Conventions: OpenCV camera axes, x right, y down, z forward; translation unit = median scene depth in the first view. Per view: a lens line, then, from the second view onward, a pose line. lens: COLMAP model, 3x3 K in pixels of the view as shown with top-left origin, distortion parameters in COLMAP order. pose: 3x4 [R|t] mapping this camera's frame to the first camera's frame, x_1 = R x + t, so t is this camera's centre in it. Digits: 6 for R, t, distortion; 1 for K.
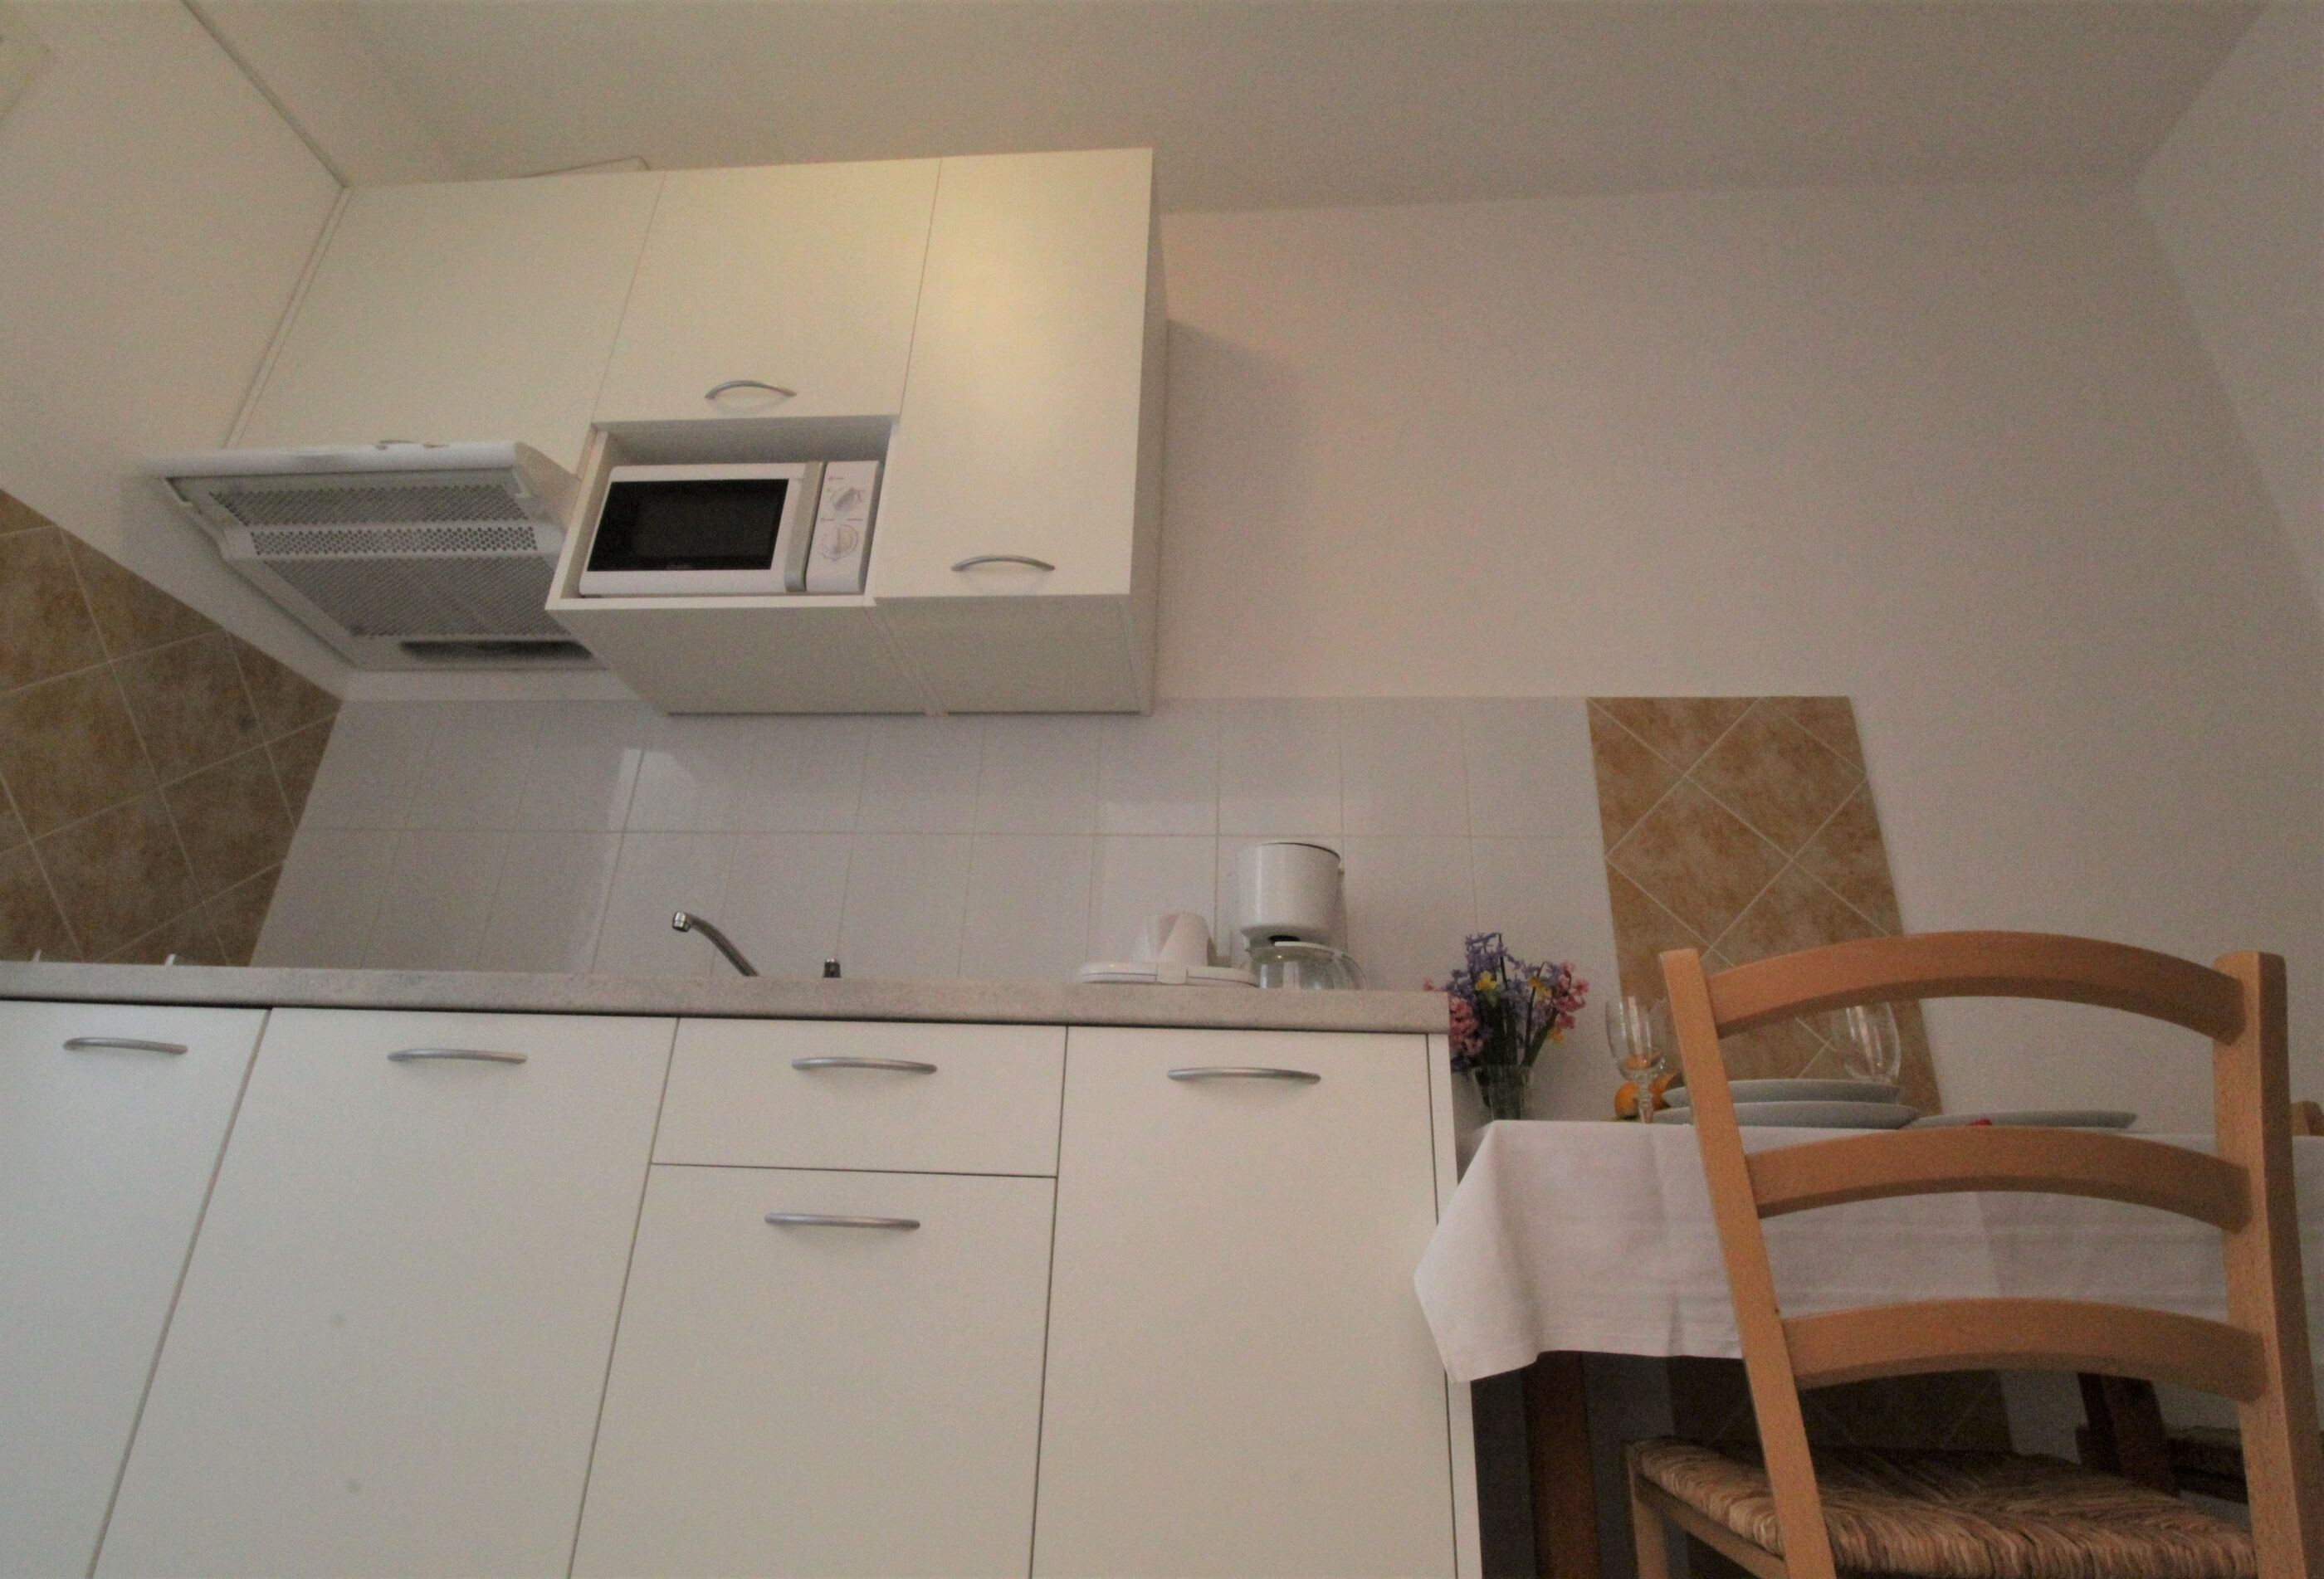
lens RADIAL K [[1157.0, 0, 1158.1], [0, 1157.0, 784.1], [0, 0, 1]] dist [-0.000751, -0.000261]
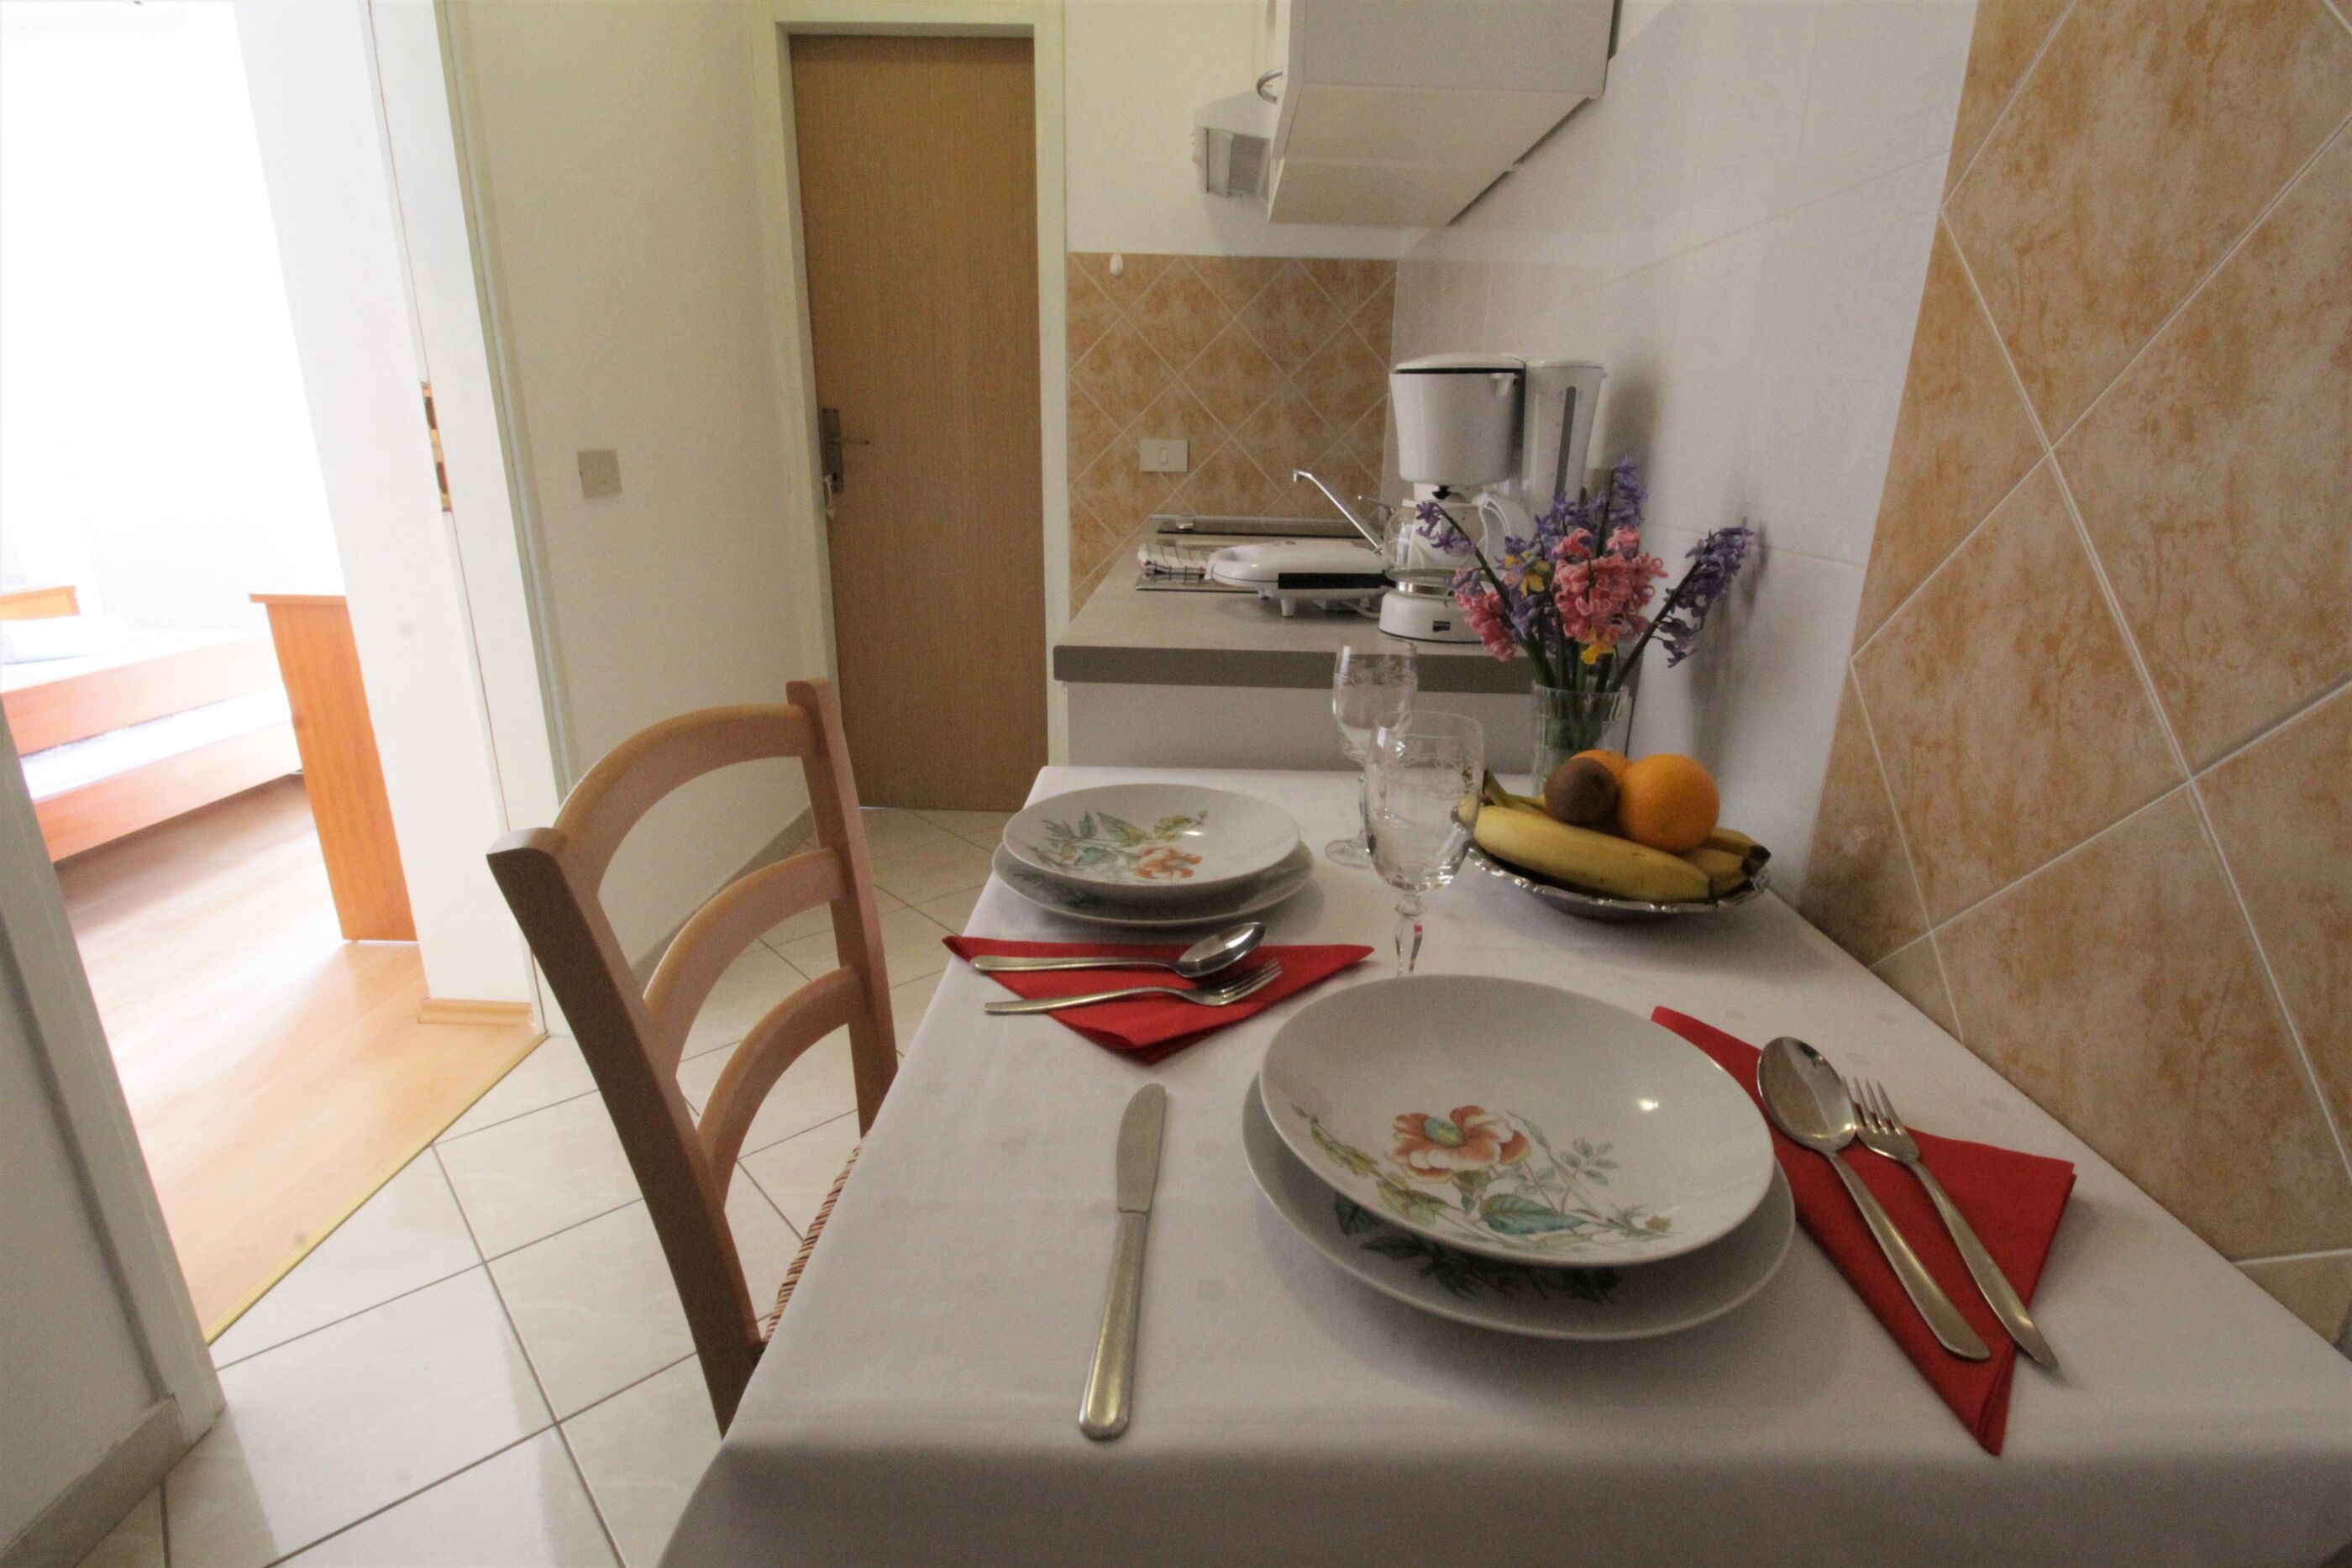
lens RADIAL K [[1099.4, 0, 1206.0], [0, 1099.4, 793.1], [0, 0, 1]] dist [0.002473, -0.015693]
pose [[0.075614, 0.271780, -0.959384, 0.780837], [0.370938, 0.885421, 0.280063, 0.042108], [0.925574, -0.377049, -0.033863, 0.704445]]
